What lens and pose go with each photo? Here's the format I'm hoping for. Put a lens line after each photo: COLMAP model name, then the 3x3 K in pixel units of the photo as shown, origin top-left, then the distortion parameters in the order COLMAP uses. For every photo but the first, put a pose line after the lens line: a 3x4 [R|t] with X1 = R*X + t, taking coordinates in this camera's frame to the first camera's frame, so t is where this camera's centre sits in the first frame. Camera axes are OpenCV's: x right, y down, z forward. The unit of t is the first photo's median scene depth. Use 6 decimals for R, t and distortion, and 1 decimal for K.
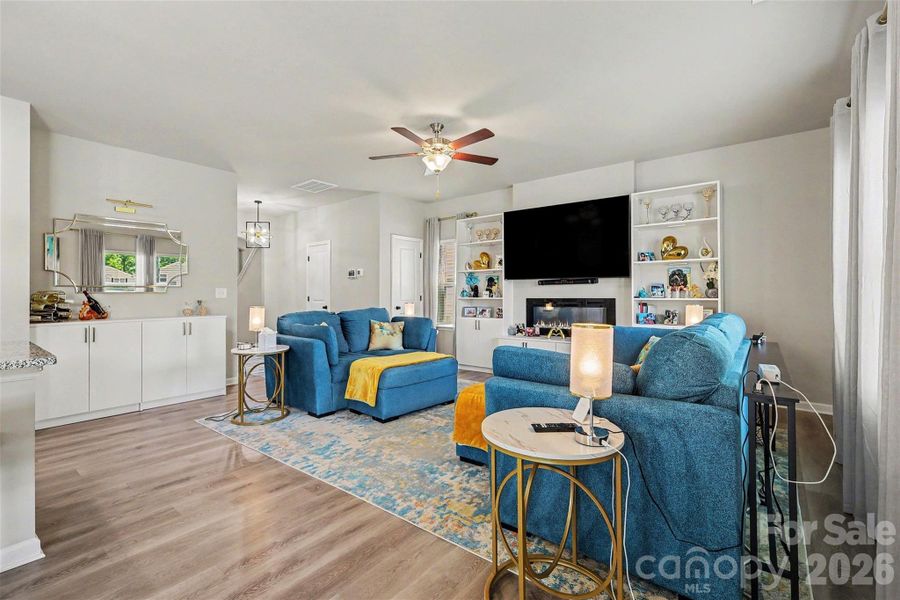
lens RADIAL K [[401.0, 0, 450.3], [0, 401.0, 292.2], [0, 0, 1]] dist [0.001064, 0.000105]
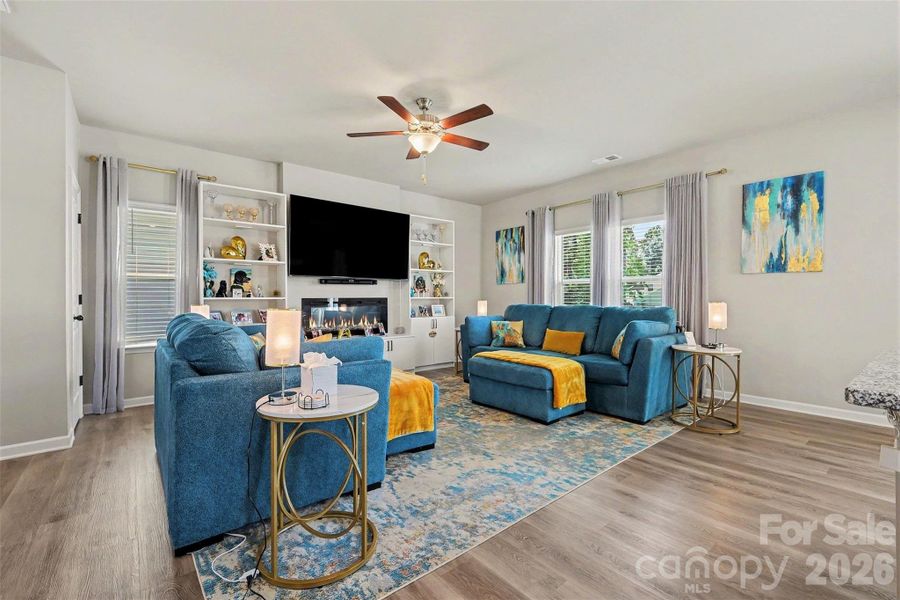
lens RADIAL K [[389.6, 0, 450.0], [0, 389.6, 300.0], [0, 0, 1]] dist [0.001014, 0.000056]
pose [[0.214553, -0.000047, 0.976712, -0.871182], [-0.001587, 0.999999, 0.000397, 0.027443], [-0.976711, -0.001635, 0.214552, 0.754638]]
